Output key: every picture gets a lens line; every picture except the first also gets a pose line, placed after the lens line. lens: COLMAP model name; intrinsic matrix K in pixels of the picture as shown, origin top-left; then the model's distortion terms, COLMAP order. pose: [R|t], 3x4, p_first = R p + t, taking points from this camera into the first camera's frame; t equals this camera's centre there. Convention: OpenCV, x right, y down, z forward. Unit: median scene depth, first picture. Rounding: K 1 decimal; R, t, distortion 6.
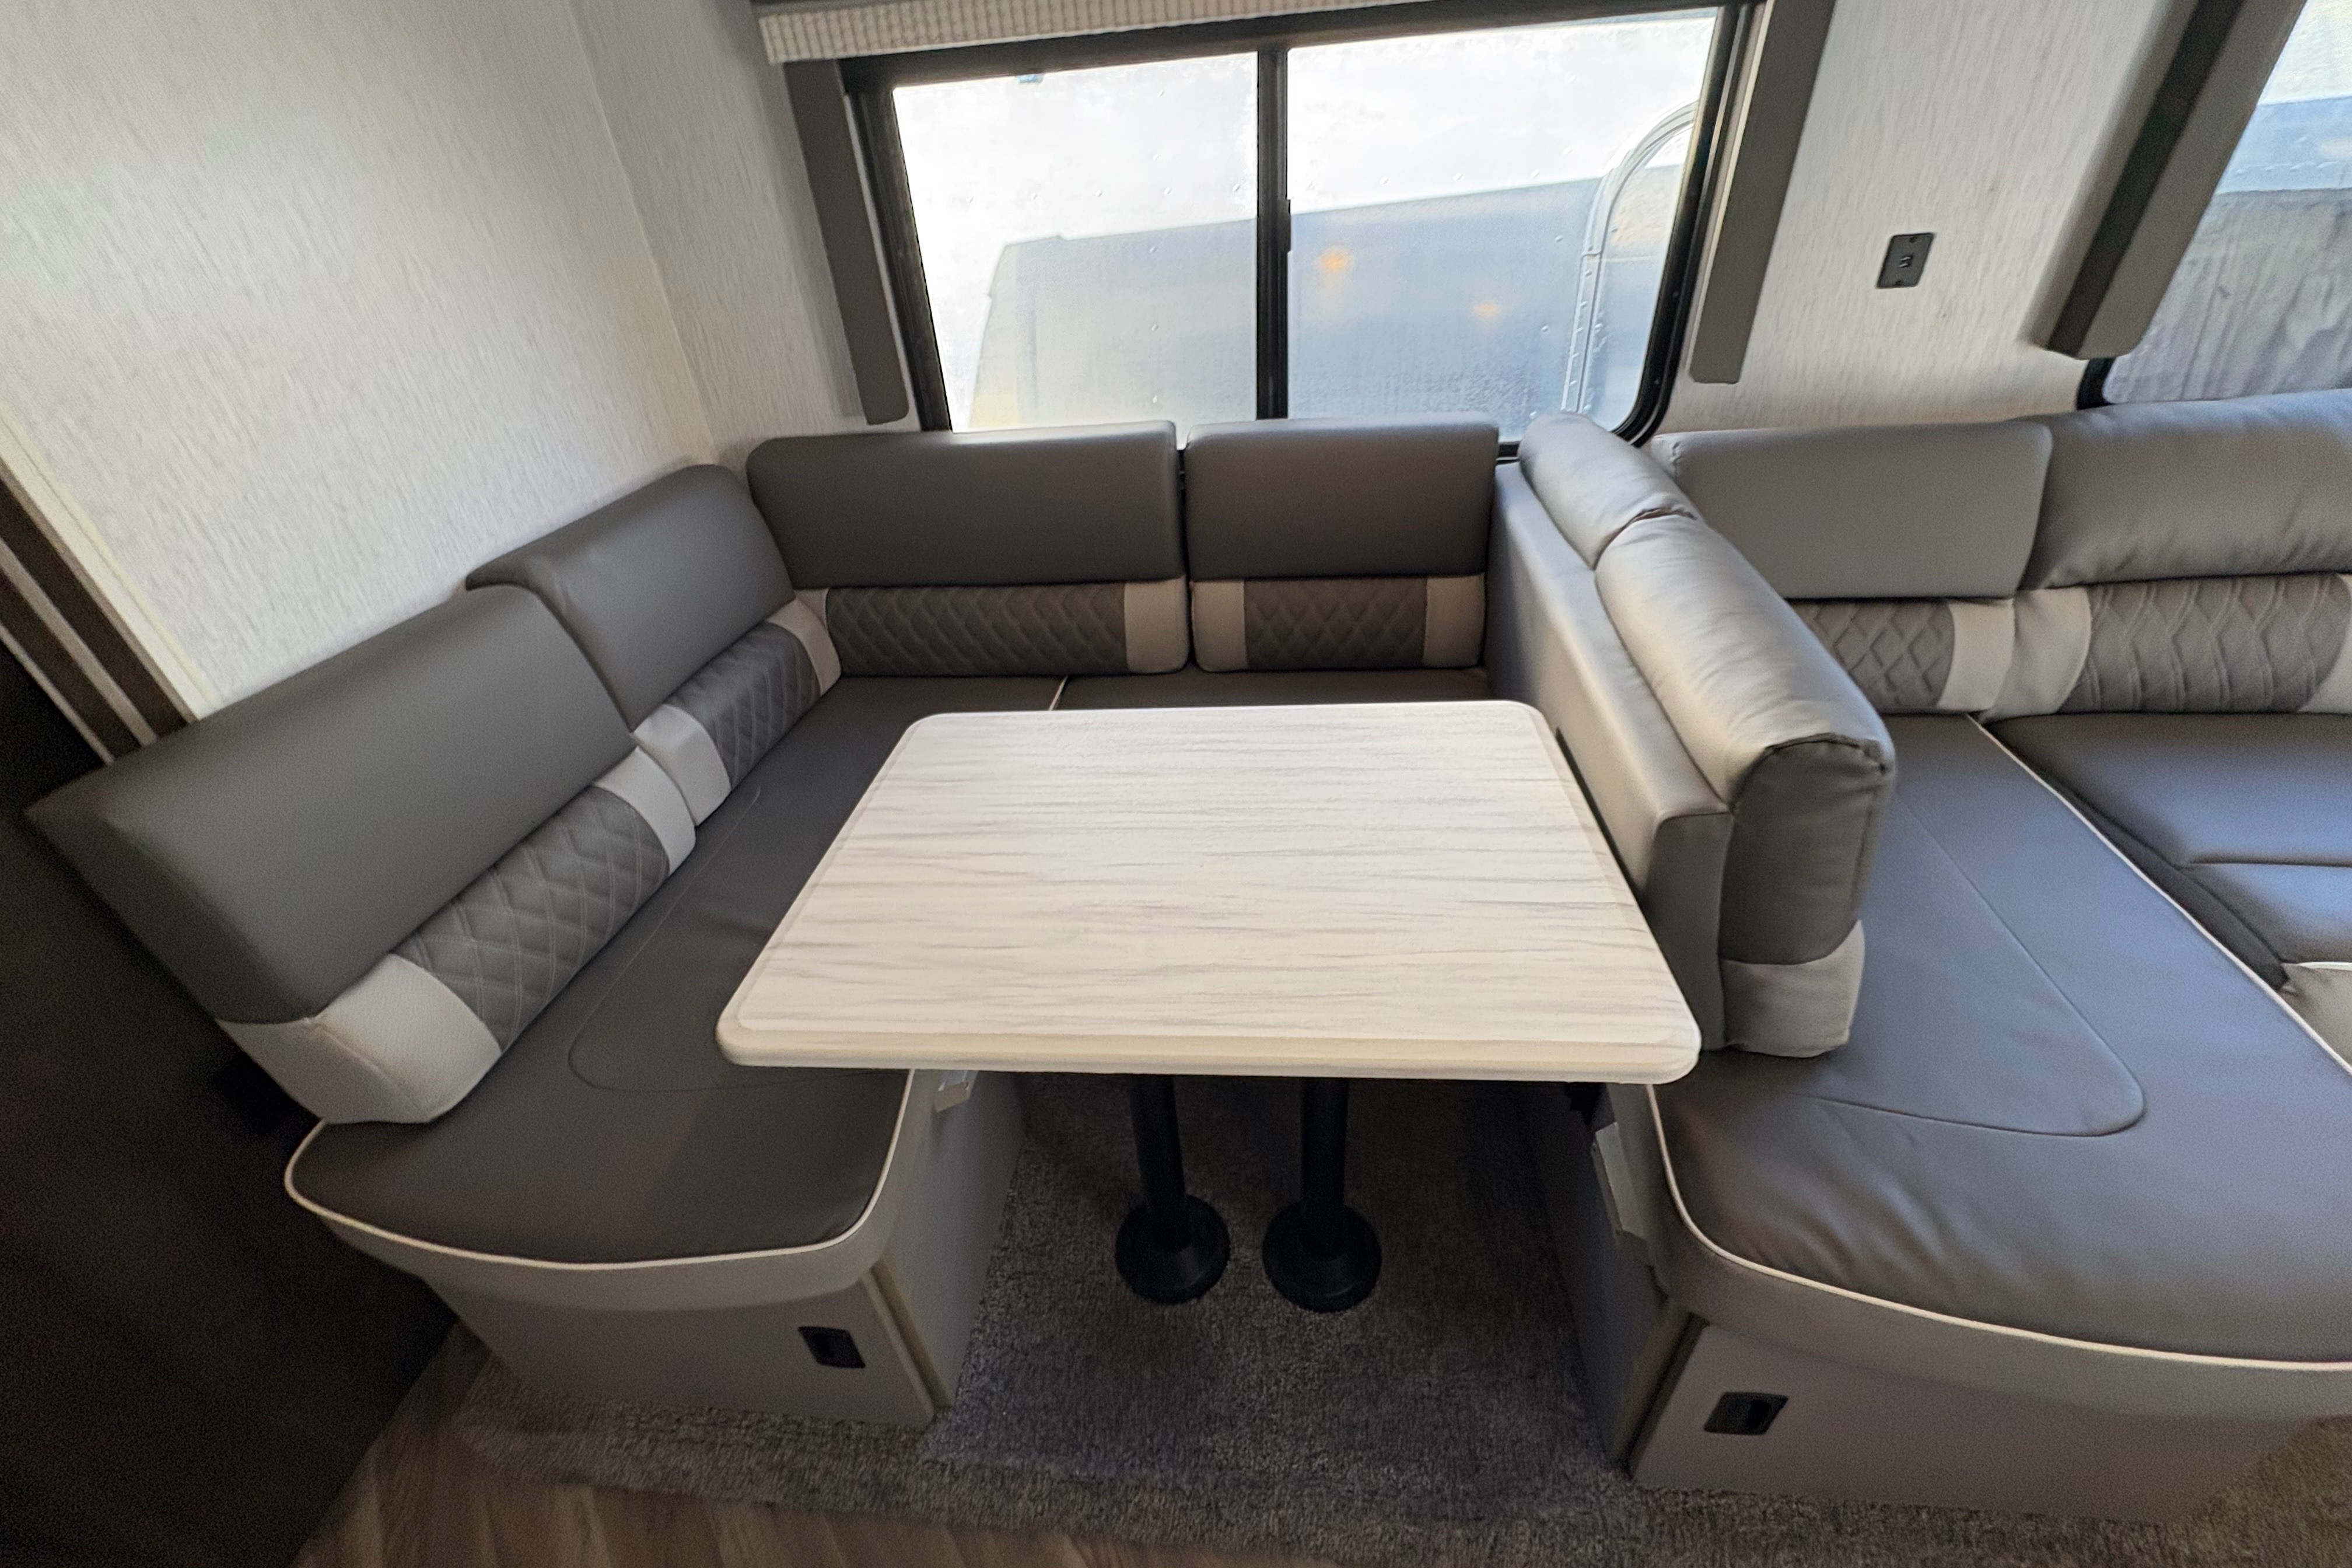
lens RADIAL K [[941.5, 0, 1165.1], [0, 941.5, 778.8], [0, 0, 1]] dist [0.001555, 0.000246]
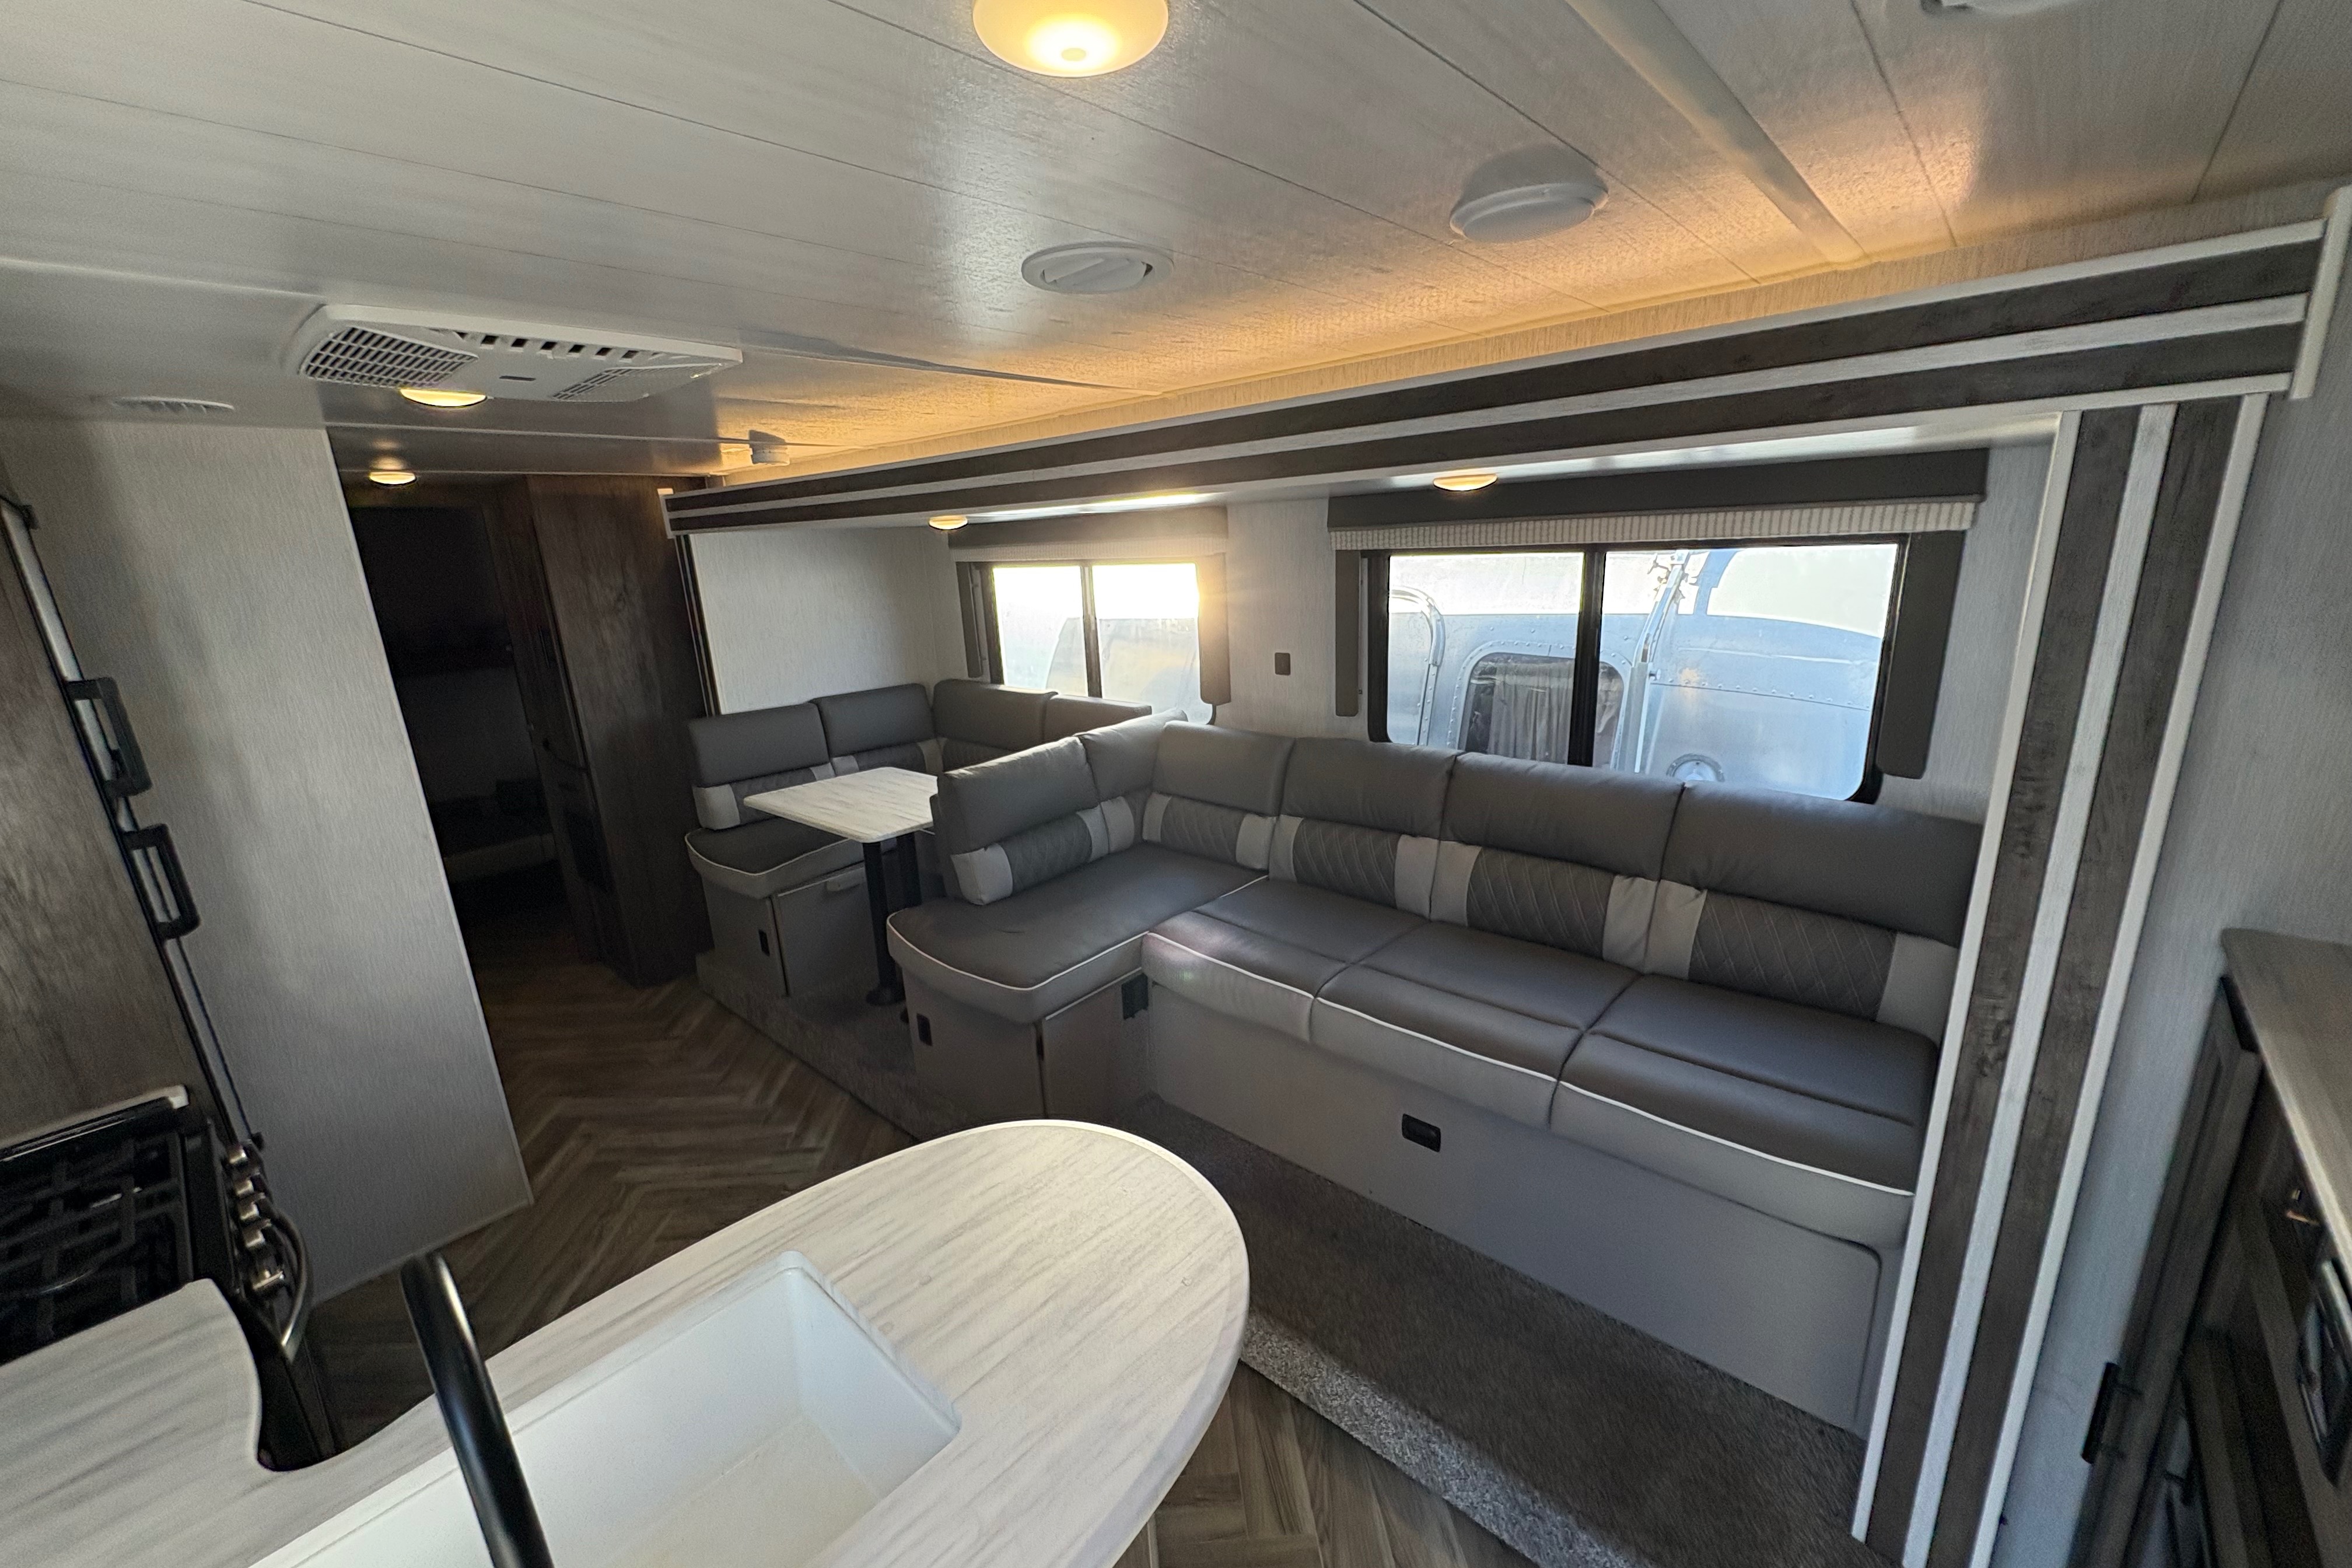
lens RADIAL K [[941.5, 0, 1165.1], [0, 941.5, 778.8], [0, 0, 1]] dist [0.001555, 0.000246]
pose [[0.807926, 0.179442, -0.561298, 1.849512], [-0.348454, 0.913617, -0.209485, 0.249222], [0.475221, 0.364835, 0.800662, -0.787218]]
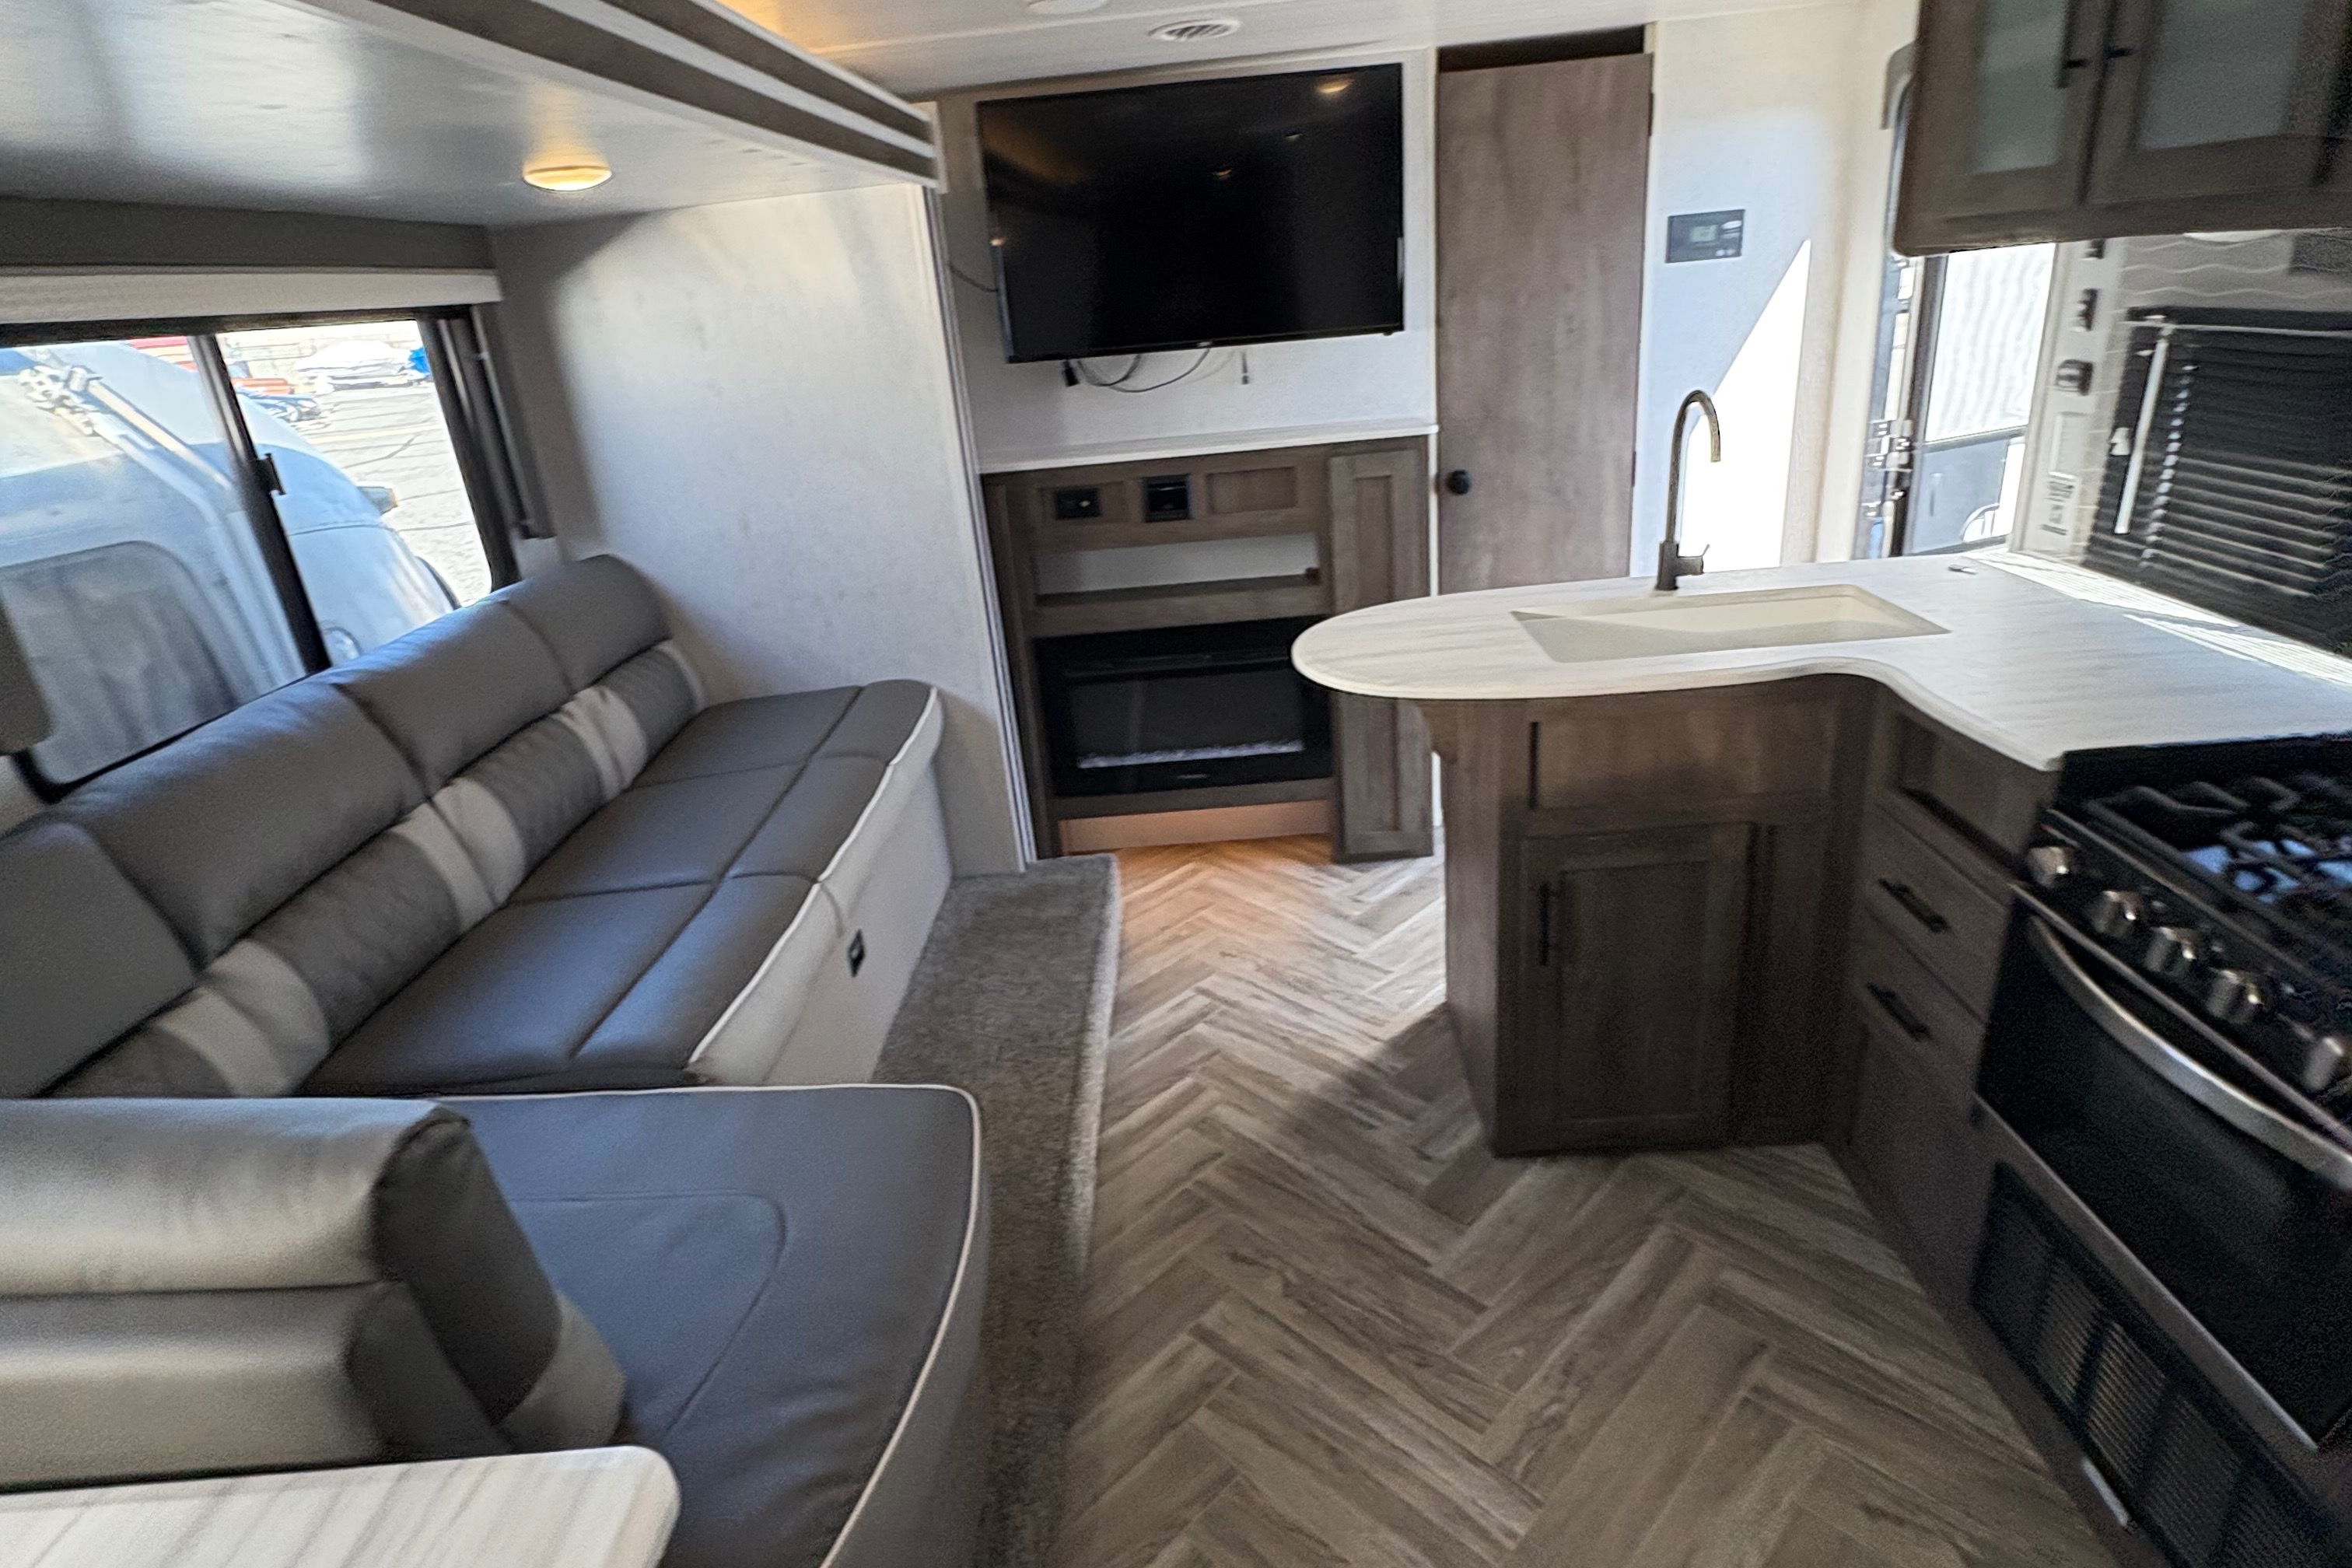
lens RADIAL K [[1256.6, 0, 1164.8], [0, 1256.6, 781.5], [0, 0, 1]] dist [-0.004205, -0.001636]
pose [[-0.076057, -0.303087, 0.949923, -0.172902], [0.636815, 0.718310, 0.280175, -0.084948], [-0.767256, 0.626234, 0.138378, 0.070530]]
